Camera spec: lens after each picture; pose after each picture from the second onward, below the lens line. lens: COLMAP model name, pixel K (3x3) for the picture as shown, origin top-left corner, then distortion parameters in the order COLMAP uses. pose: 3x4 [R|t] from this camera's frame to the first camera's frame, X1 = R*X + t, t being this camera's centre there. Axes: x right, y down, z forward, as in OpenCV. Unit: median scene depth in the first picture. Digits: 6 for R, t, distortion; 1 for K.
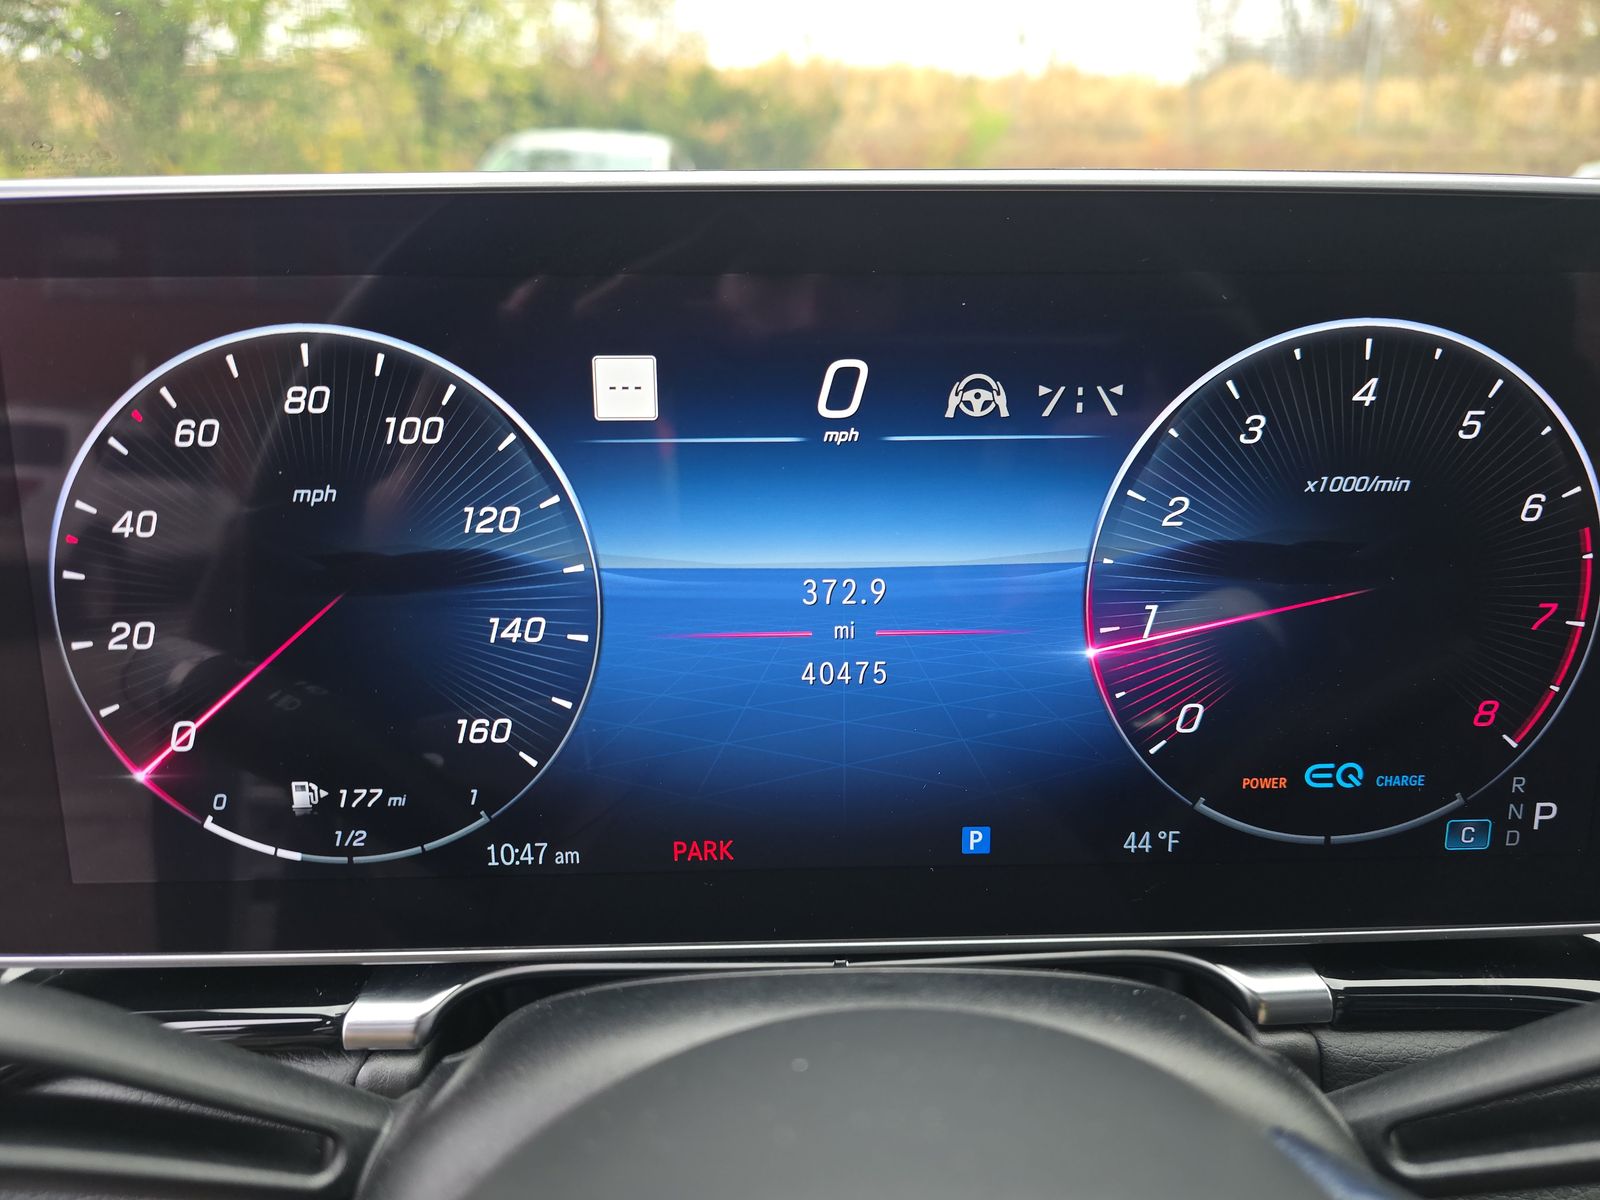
lens RADIAL K [[1086.1, 0, 793.0], [0, 1086.1, 604.3], [0, 0, 1]] dist [0.042639, -0.027062]
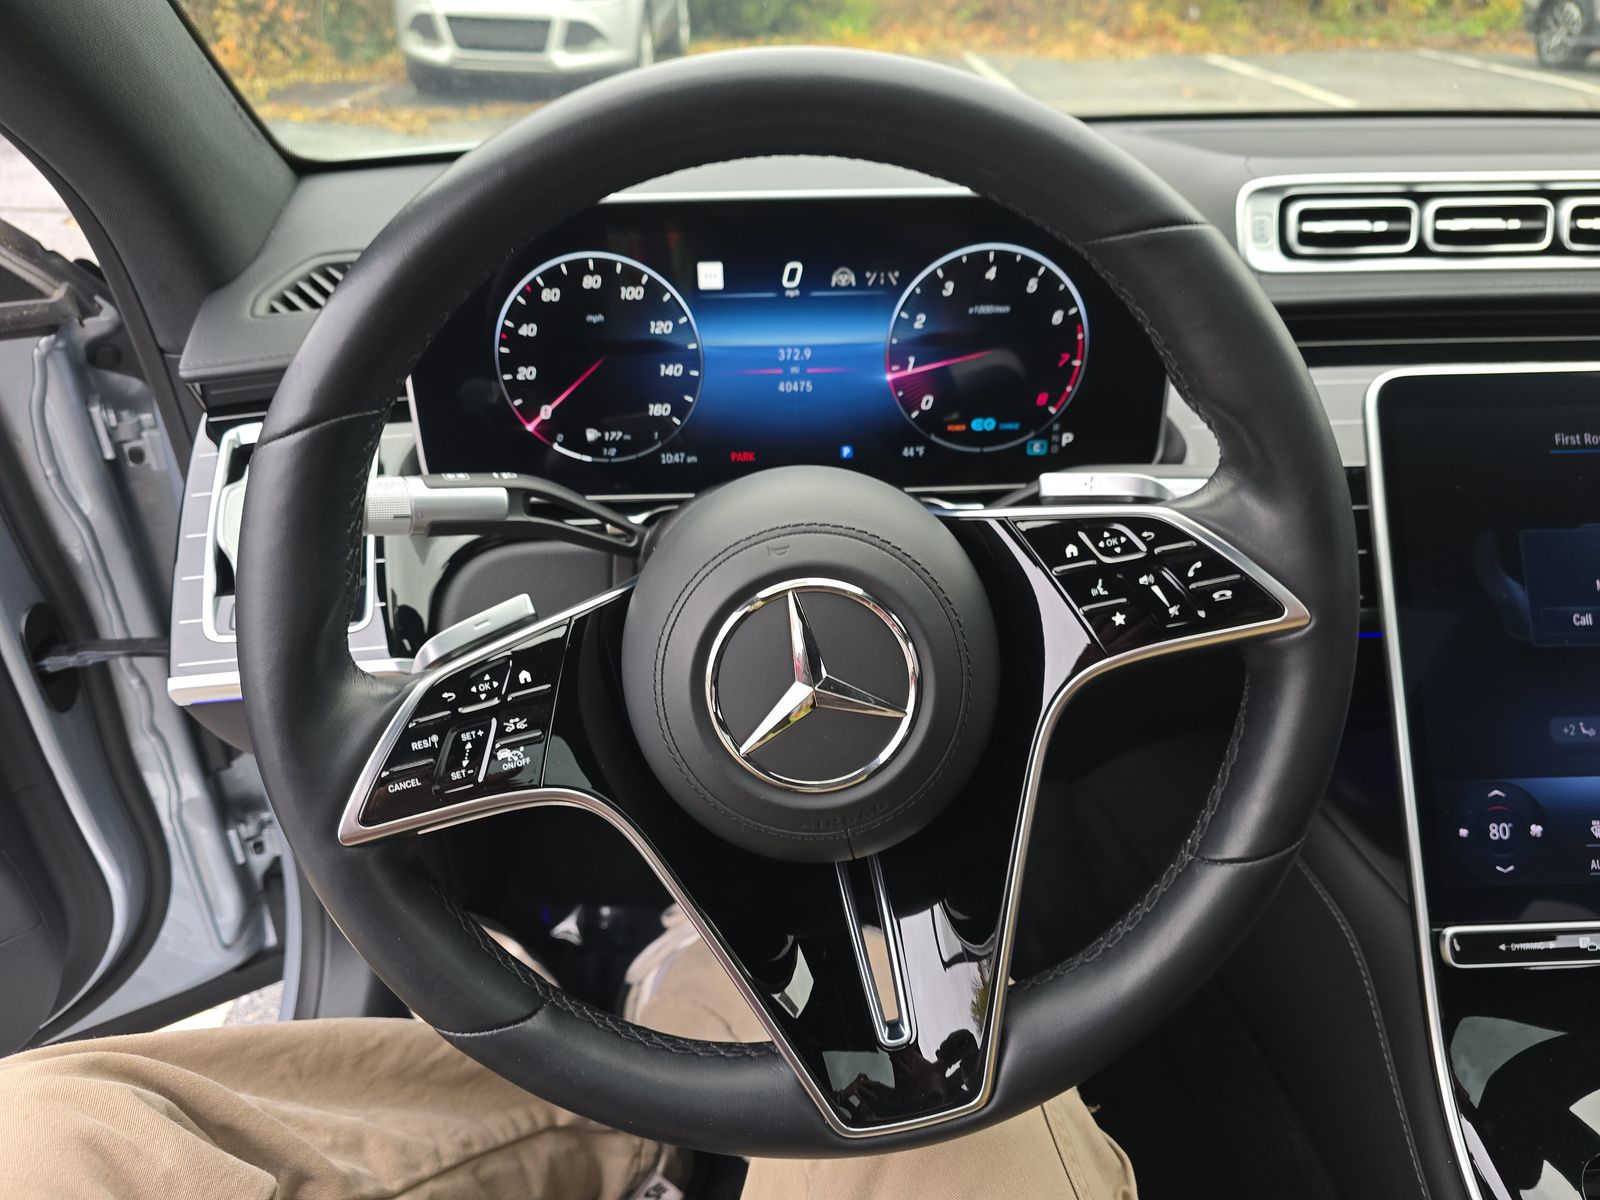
lens RADIAL K [[1086.1, 0, 814.3], [0, 1086.1, 611.8], [0, 0, 1]] dist [0.042639, -0.027062]
pose [[0.999480, -0.017085, 0.027329, 0.012102], [0.010719, 0.975873, 0.218076, 0.023277], [-0.030395, -0.217670, 0.975549, -1.723468]]
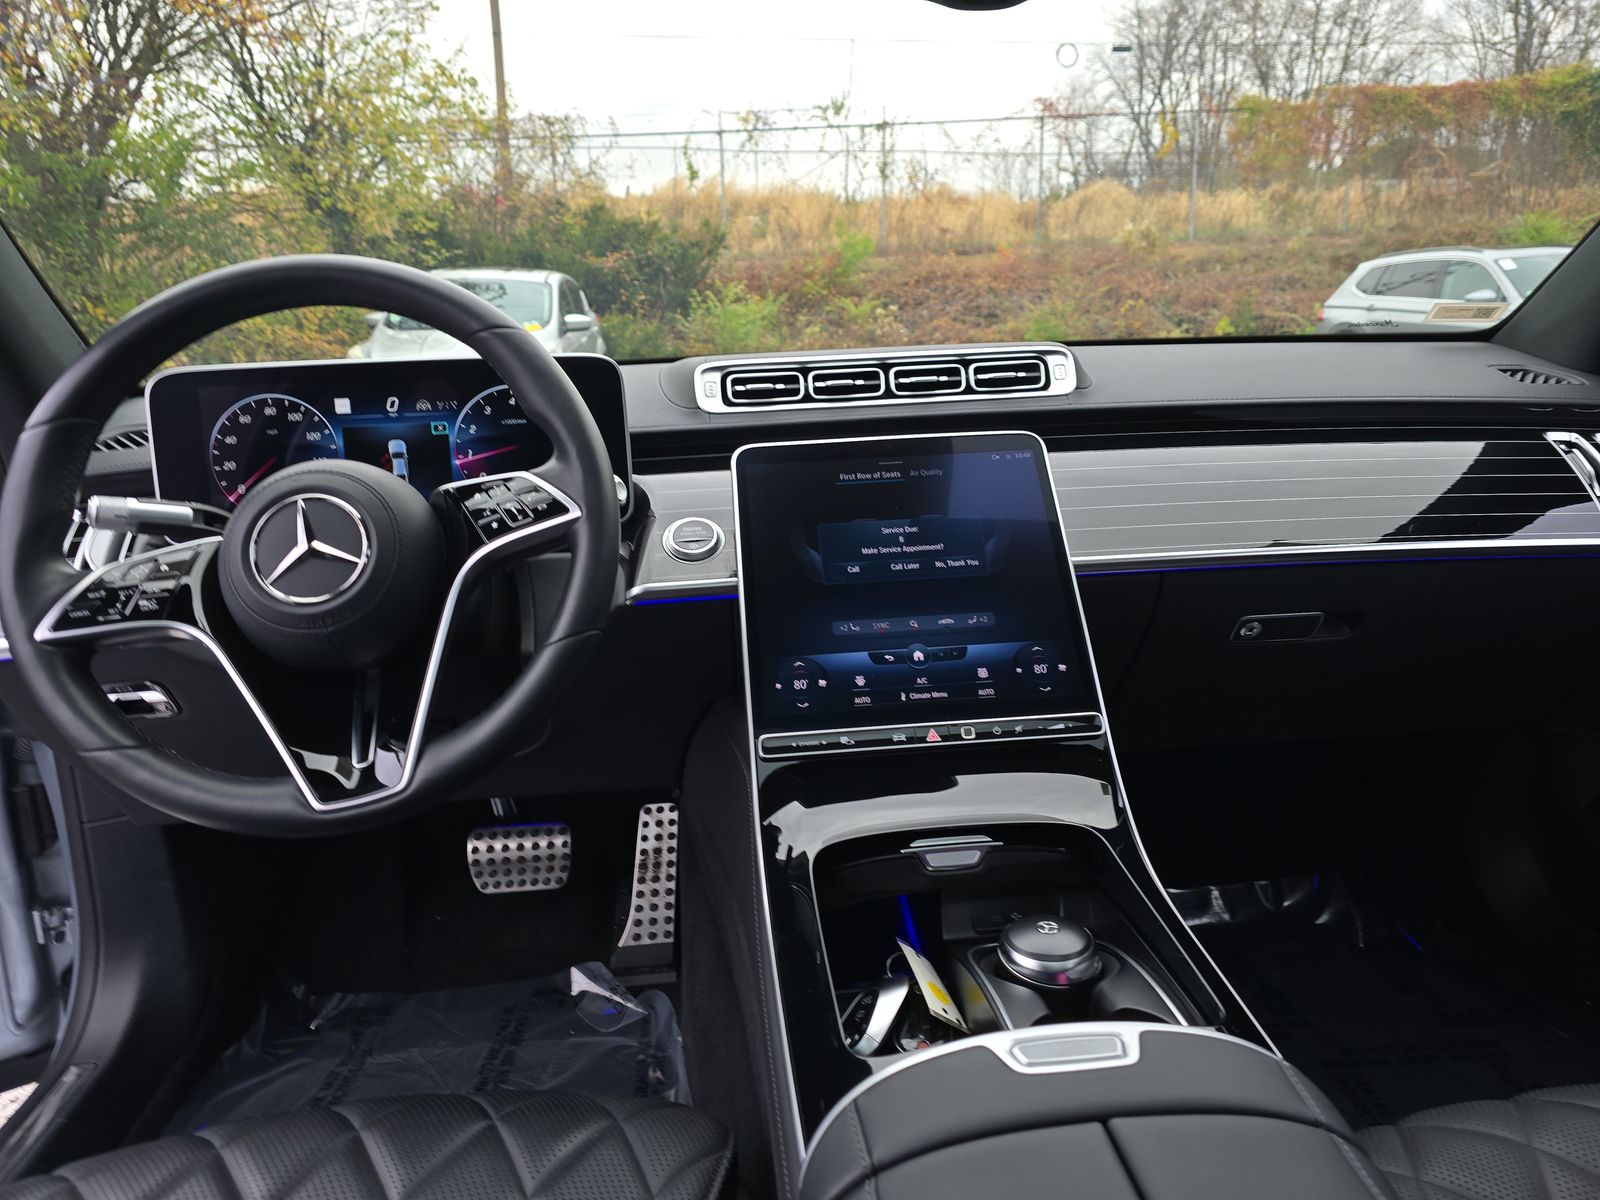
lens RADIAL K [[1086.1, 0, 823.9], [0, 1086.1, 604.1], [0, 0, 1]] dist [0.042639, -0.027062]
pose [[0.994745, -0.056783, 0.085194, 1.376371], [0.064318, 0.994000, -0.088468, 1.131027], [-0.079659, 0.093482, 0.992429, -3.538106]]
